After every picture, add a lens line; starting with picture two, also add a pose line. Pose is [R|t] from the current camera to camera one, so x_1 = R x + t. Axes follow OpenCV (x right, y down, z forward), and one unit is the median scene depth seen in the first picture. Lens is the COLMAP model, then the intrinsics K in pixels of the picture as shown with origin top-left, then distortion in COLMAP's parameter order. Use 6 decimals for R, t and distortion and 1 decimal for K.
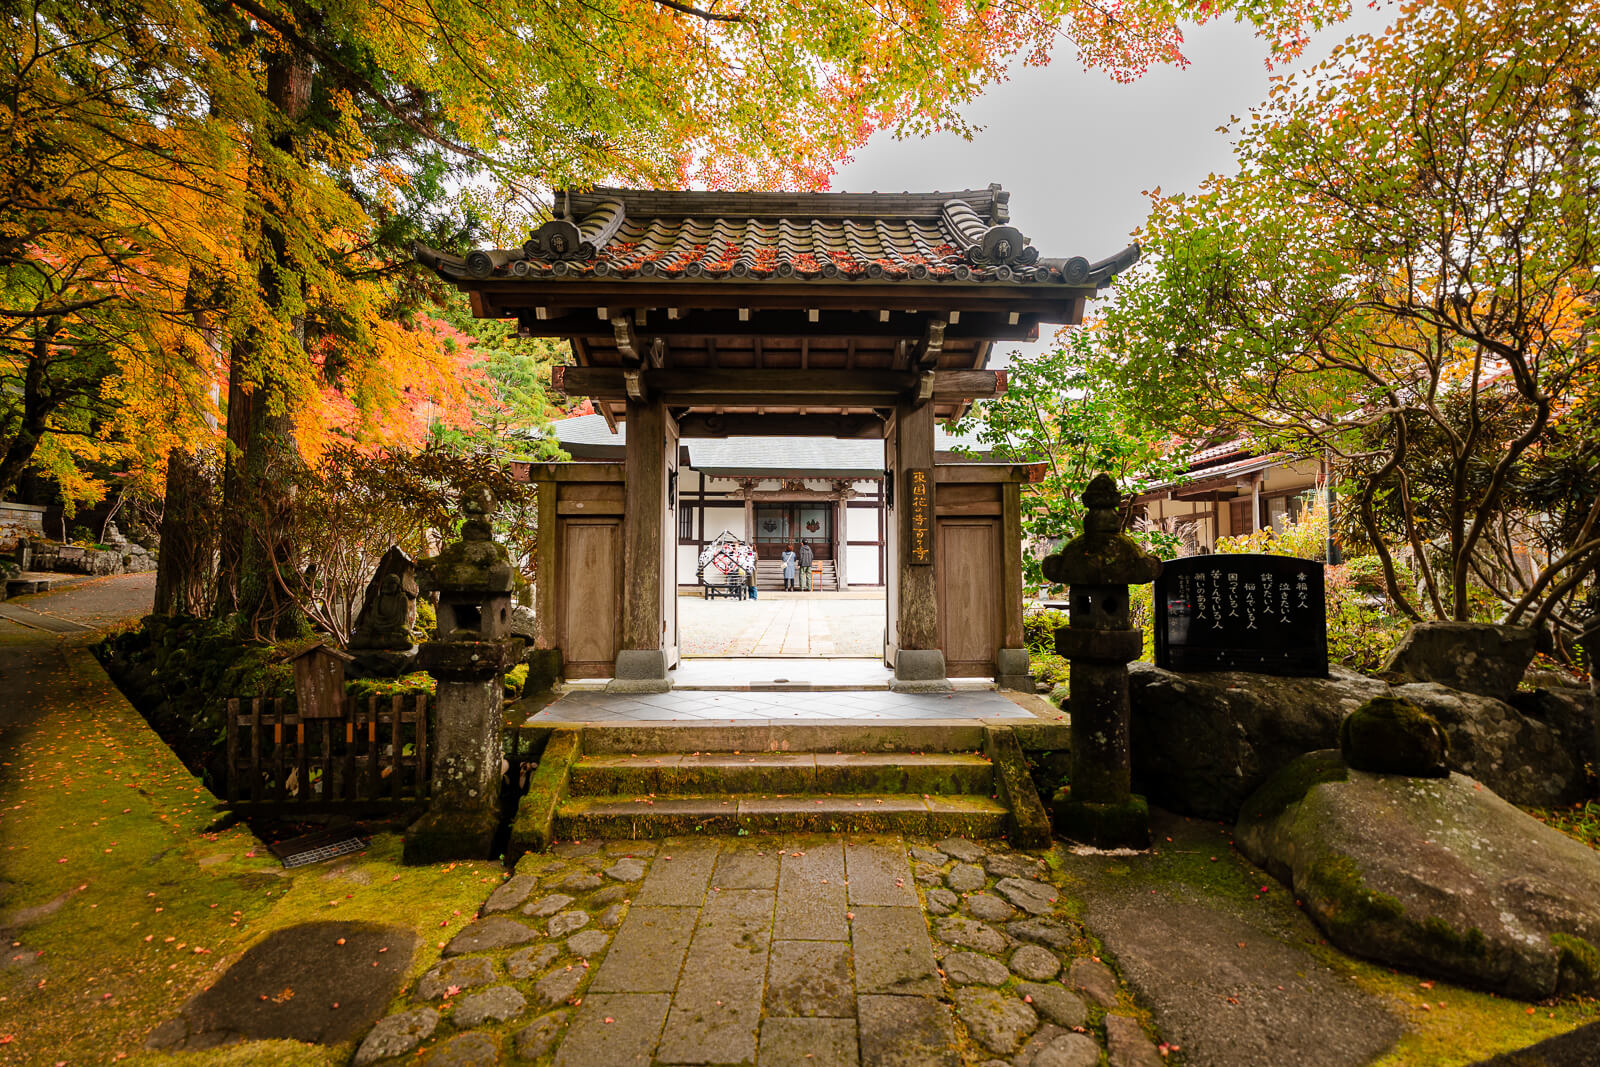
lens RADIAL K [[2747.7, 0, 800.0], [0, 2747.7, 533.5], [0, 0, 1]] dist [0.003197, 0.097898]
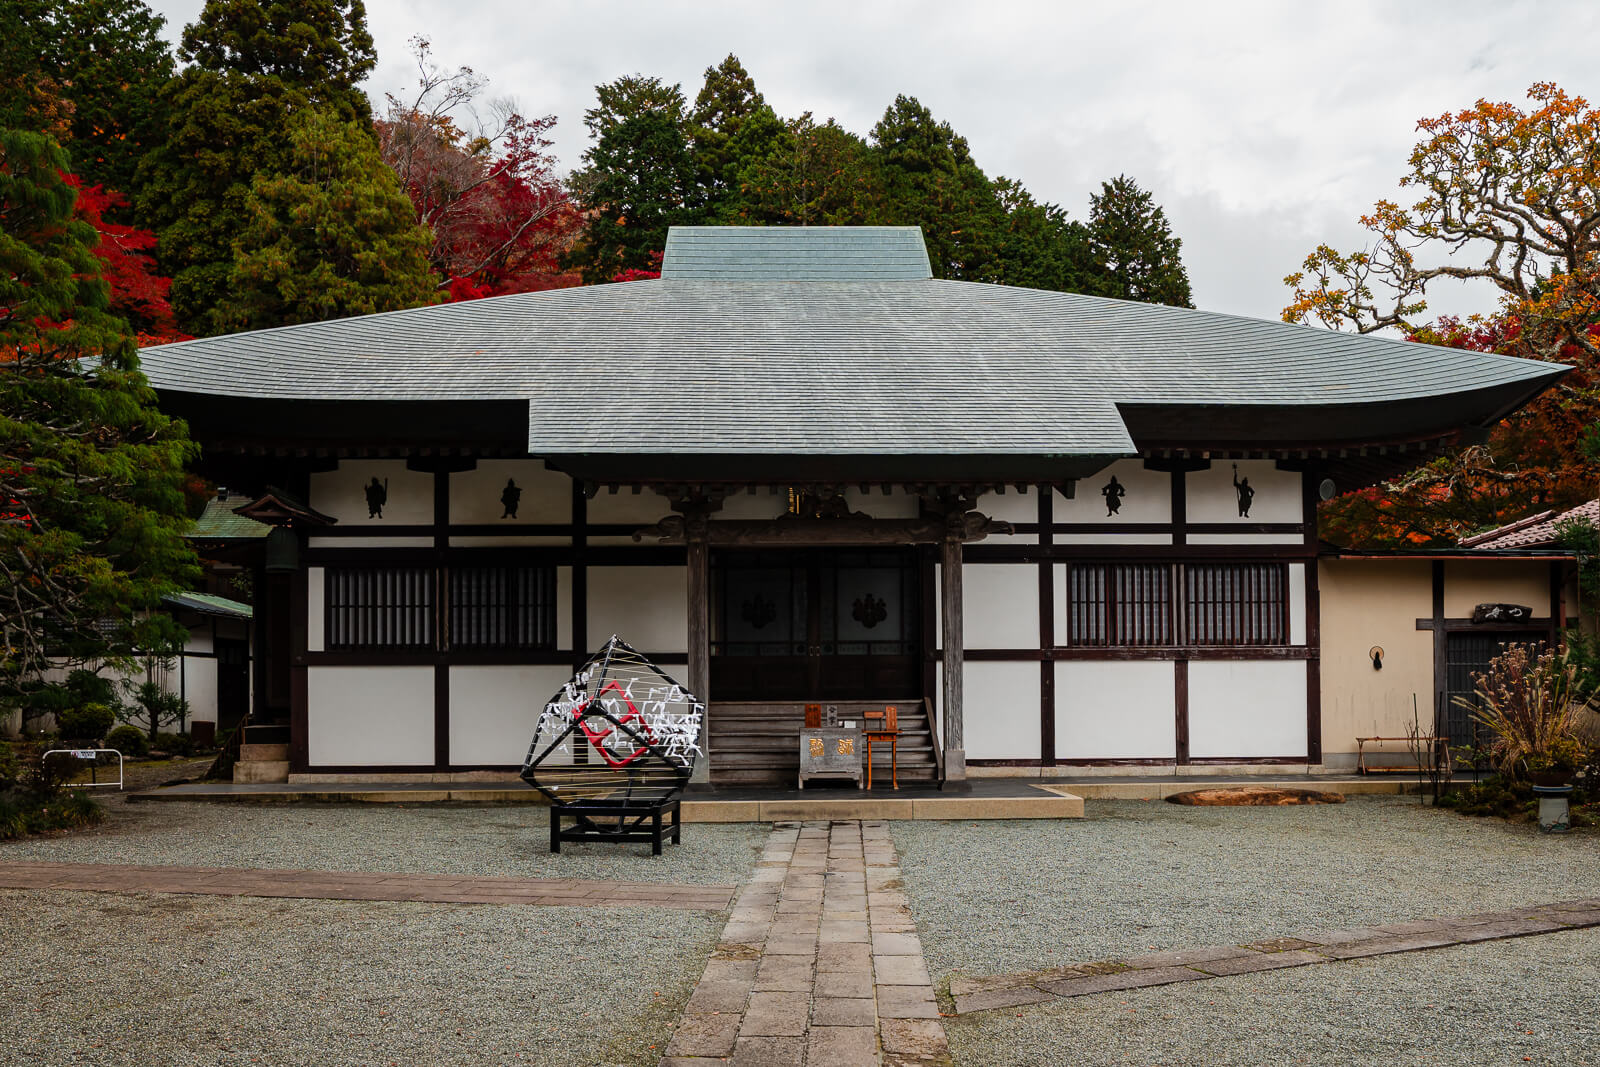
lens RADIAL K [[2747.7, 0, 800.0], [0, 2747.7, 533.5], [0, 0, 1]] dist [0.003197, 0.097898]
pose [[0.999883, -0.010835, -0.010807, -0.000789], [0.010675, 0.999834, -0.014781, -0.008085], [0.010965, 0.014664, 0.999832, 0.621589]]
